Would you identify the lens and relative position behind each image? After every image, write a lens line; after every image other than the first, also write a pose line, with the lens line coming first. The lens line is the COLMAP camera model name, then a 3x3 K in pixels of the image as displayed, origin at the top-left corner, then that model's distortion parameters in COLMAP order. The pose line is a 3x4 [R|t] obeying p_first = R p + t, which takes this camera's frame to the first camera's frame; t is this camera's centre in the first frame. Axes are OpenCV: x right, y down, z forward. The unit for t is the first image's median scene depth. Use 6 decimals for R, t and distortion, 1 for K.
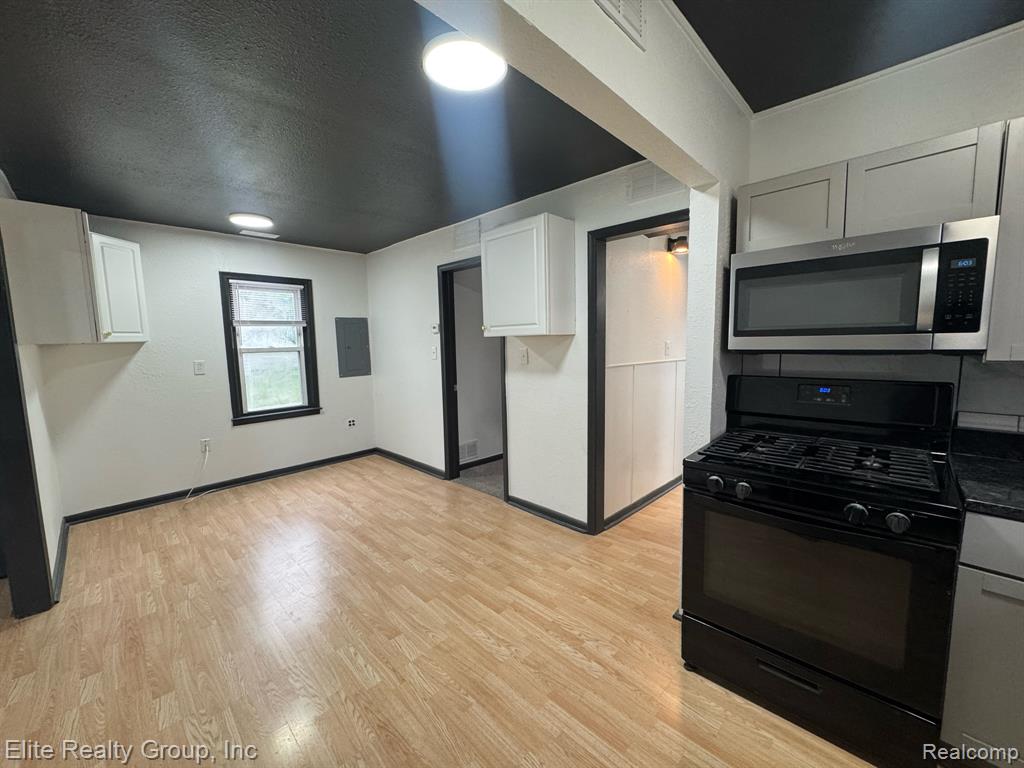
lens RADIAL K [[410.3, 0, 512.8], [0, 410.3, 385.8], [0, 0, 1]] dist [-0.002968, 0.000241]
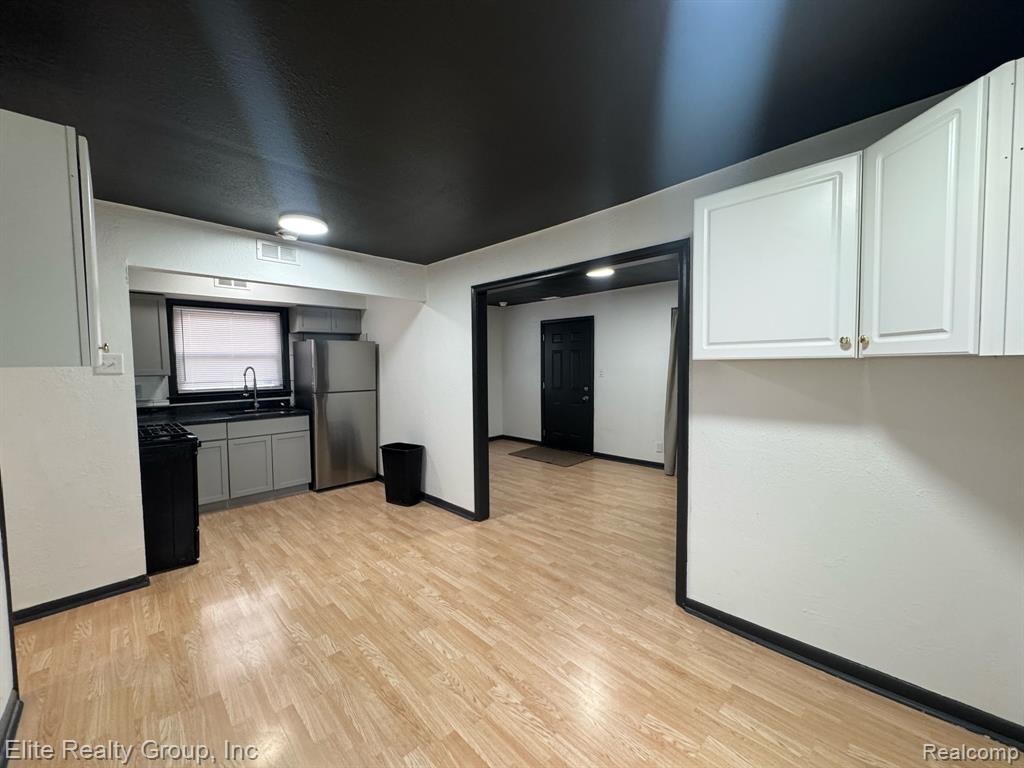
lens RADIAL K [[402.3, 0, 512.4], [0, 402.3, 362.1], [0, 0, 1]] dist [-0.000882, 0.000046]
pose [[-0.999599, 0.025326, 0.012638, -0.602352], [0.026563, 0.993586, 0.109917, -0.186663], [-0.009773, 0.110208, -0.993860, 1.661540]]
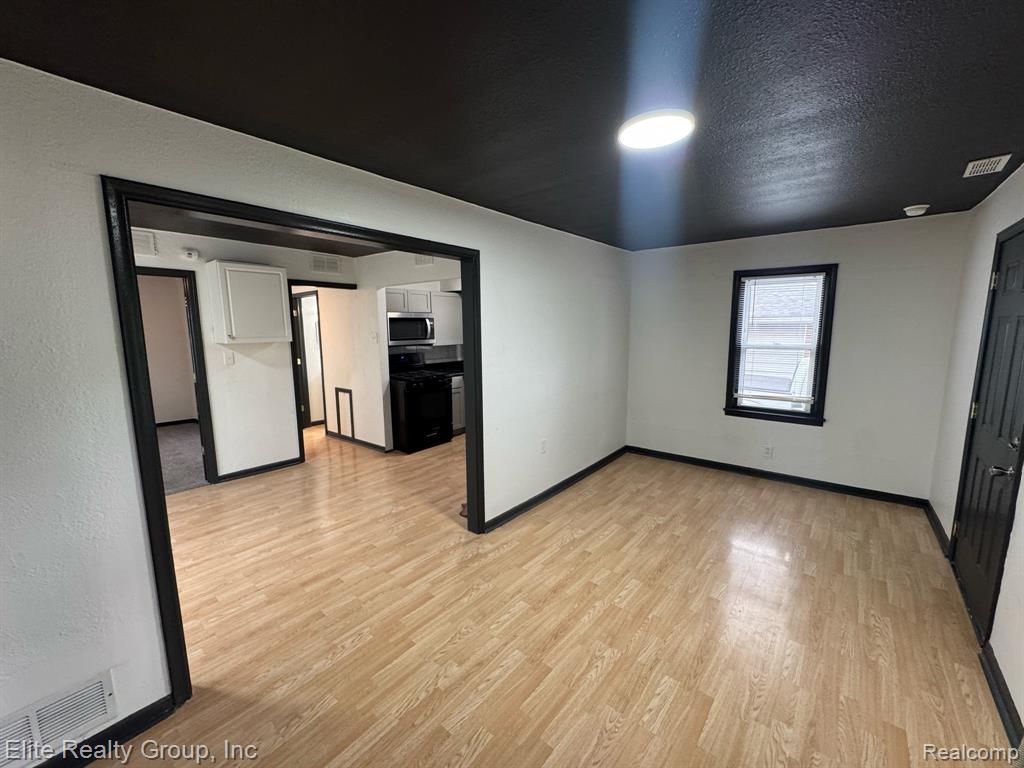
lens RADIAL K [[410.3, 0, 512.8], [0, 410.3, 385.8], [0, 0, 1]] dist [-0.002968, 0.000241]
pose [[-0.090401, -0.123954, 0.988162, -1.603728], [0.120166, 0.983617, 0.134377, -0.062217], [-0.988629, 0.130891, -0.074025, 0.272269]]
